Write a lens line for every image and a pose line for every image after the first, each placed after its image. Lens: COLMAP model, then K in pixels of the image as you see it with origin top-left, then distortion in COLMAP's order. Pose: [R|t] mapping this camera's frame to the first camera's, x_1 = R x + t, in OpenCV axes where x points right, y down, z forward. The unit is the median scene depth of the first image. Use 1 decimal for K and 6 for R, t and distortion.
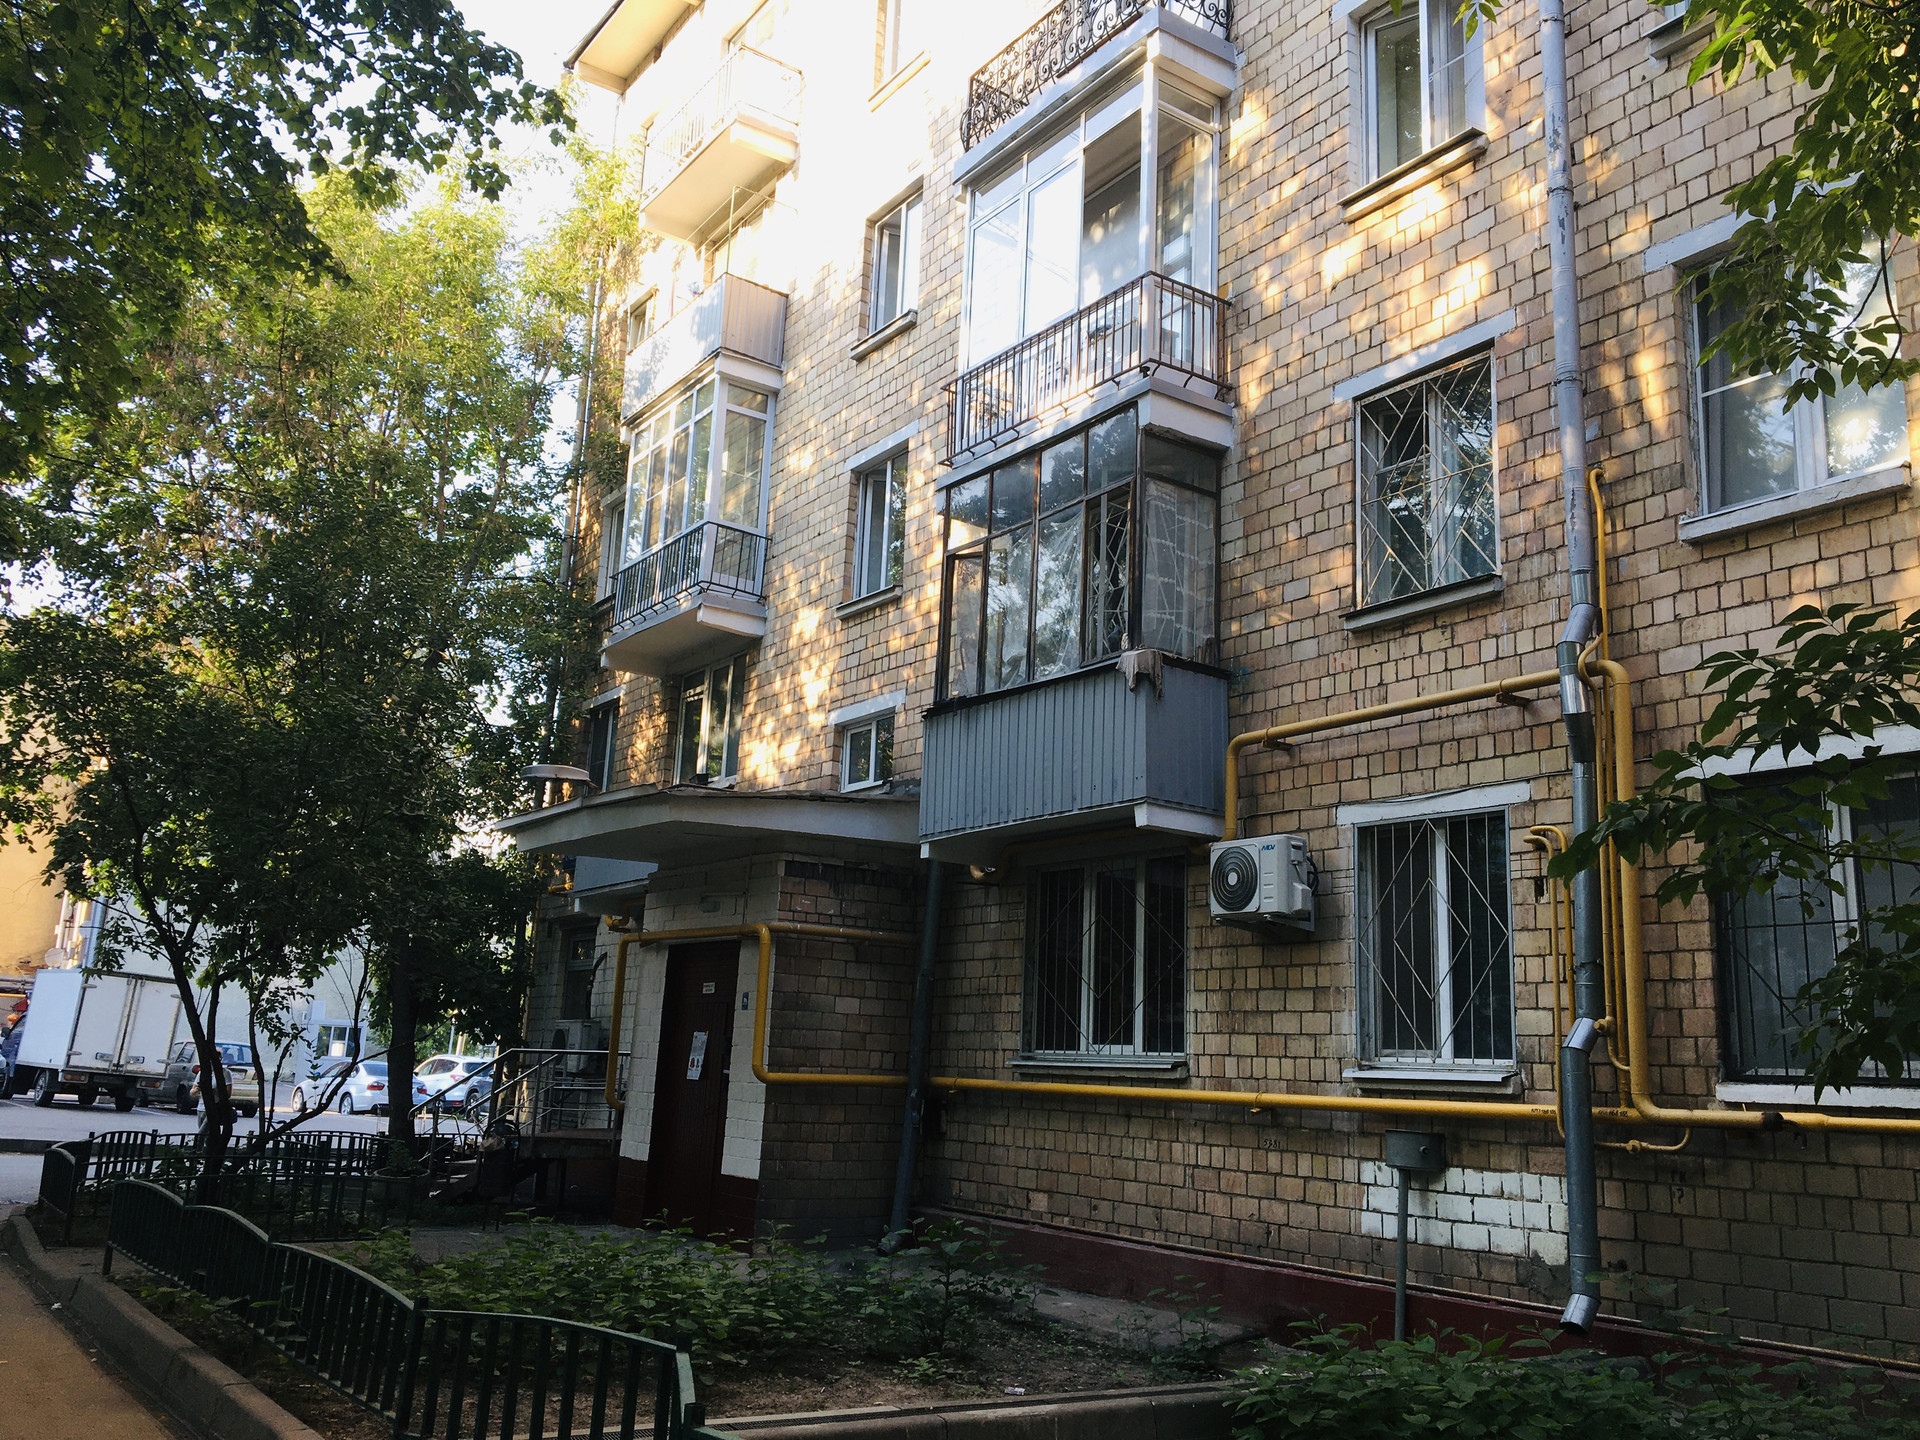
lens RADIAL K [[1600.4, 0, 965.1], [0, 1600.4, 711.7], [0, 0, 1]] dist [0.072090, -0.090803]
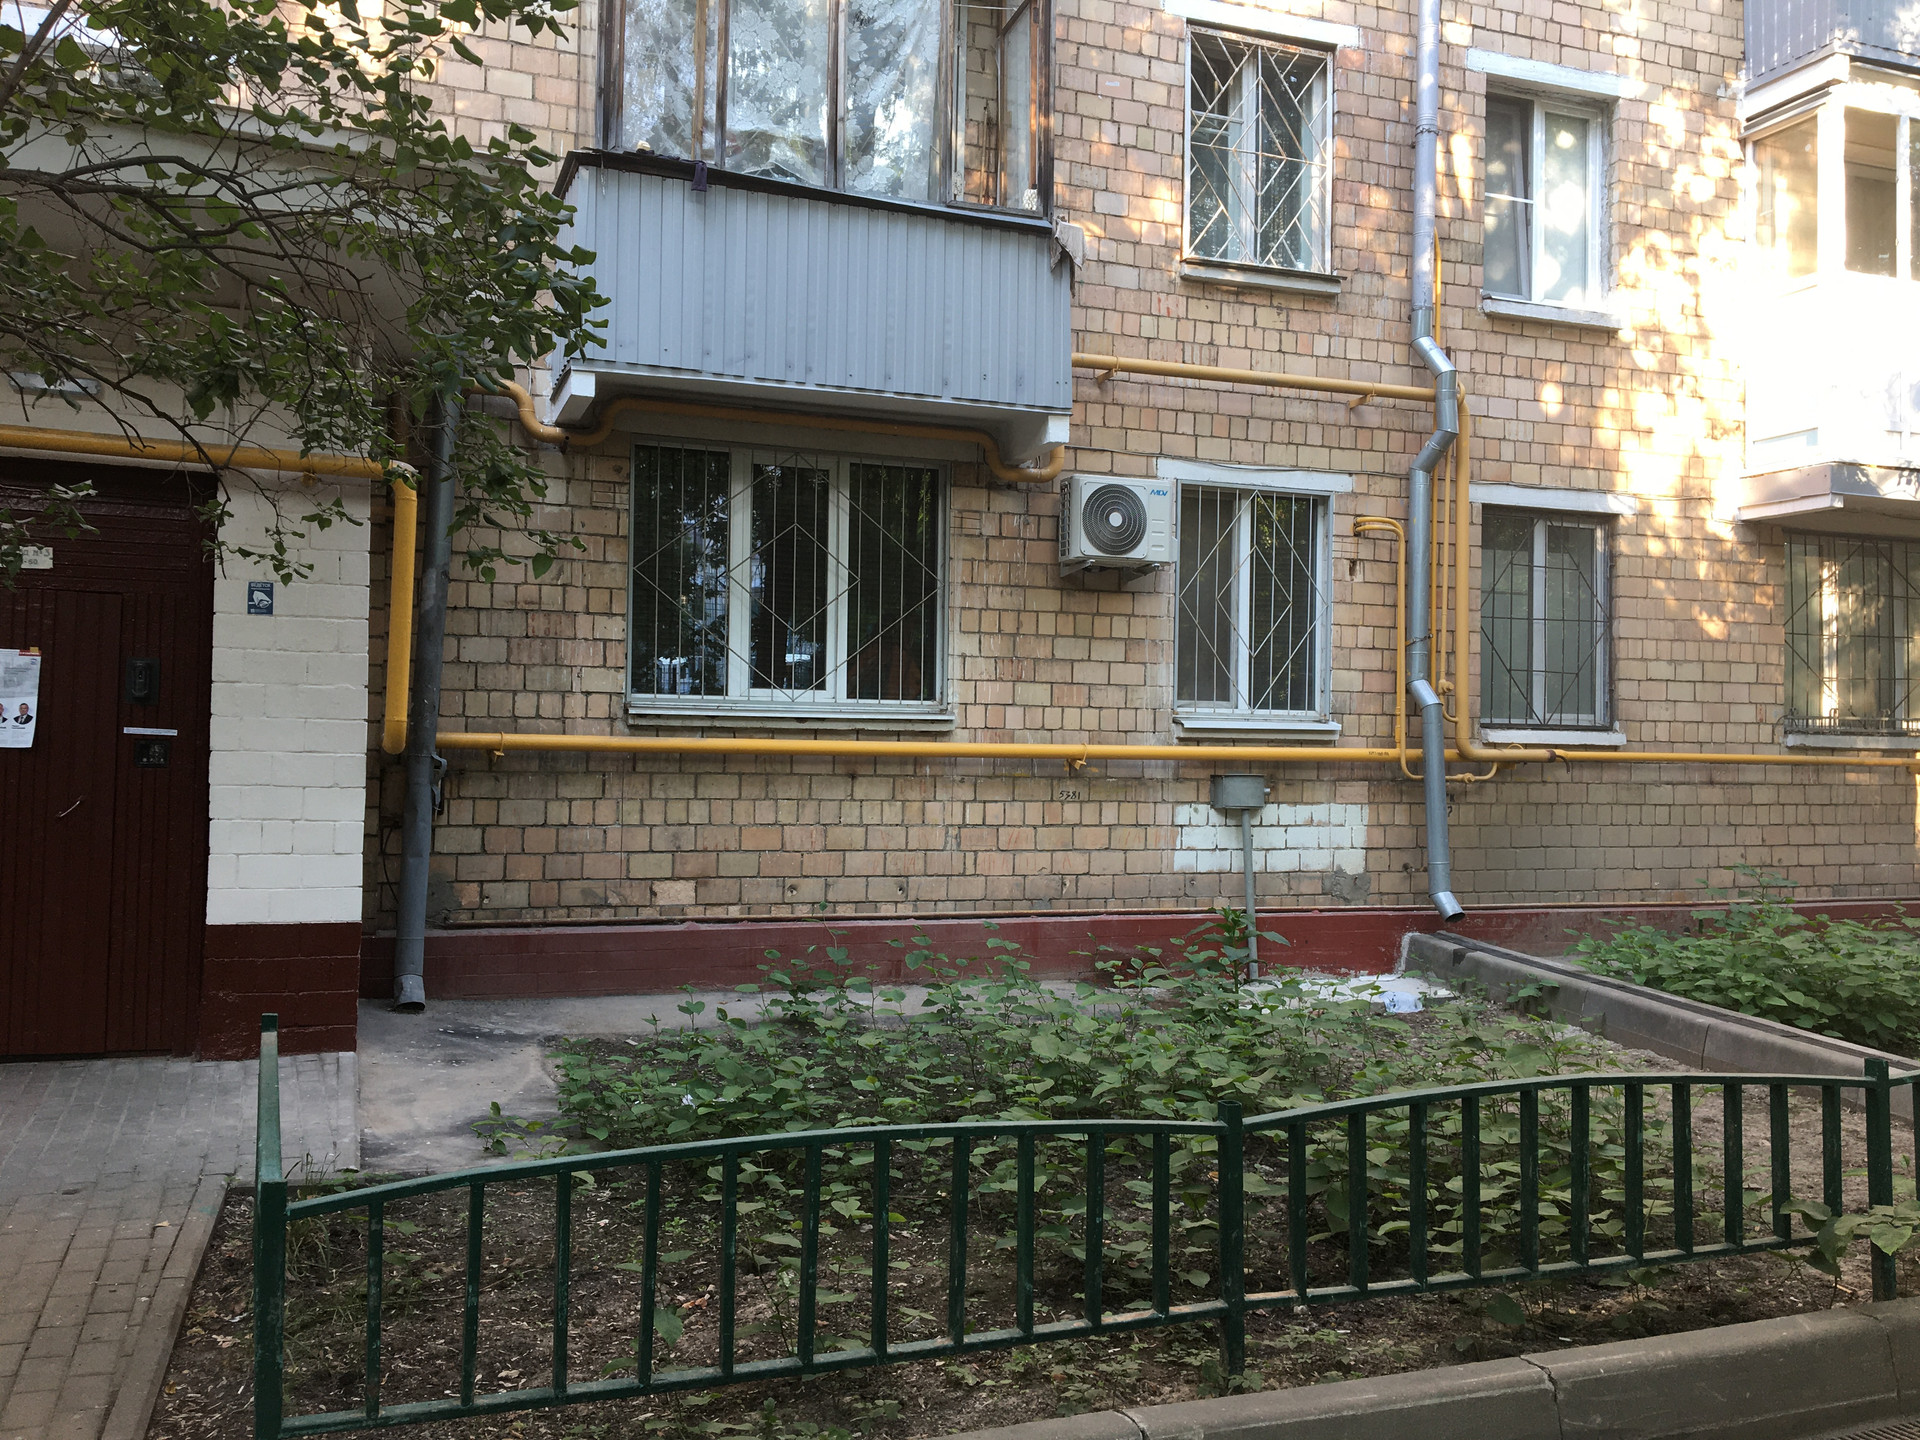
lens RADIAL K [[1600.4, 0, 928.2], [0, 1600.4, 719.5], [0, 0, 1]] dist [0.072090, -0.090803]
pose [[0.259369, -0.018911, 0.965593, -0.631612], [-0.220509, 0.972239, 0.078273, 0.142189], [-0.940268, -0.233223, 0.247999, 0.720930]]
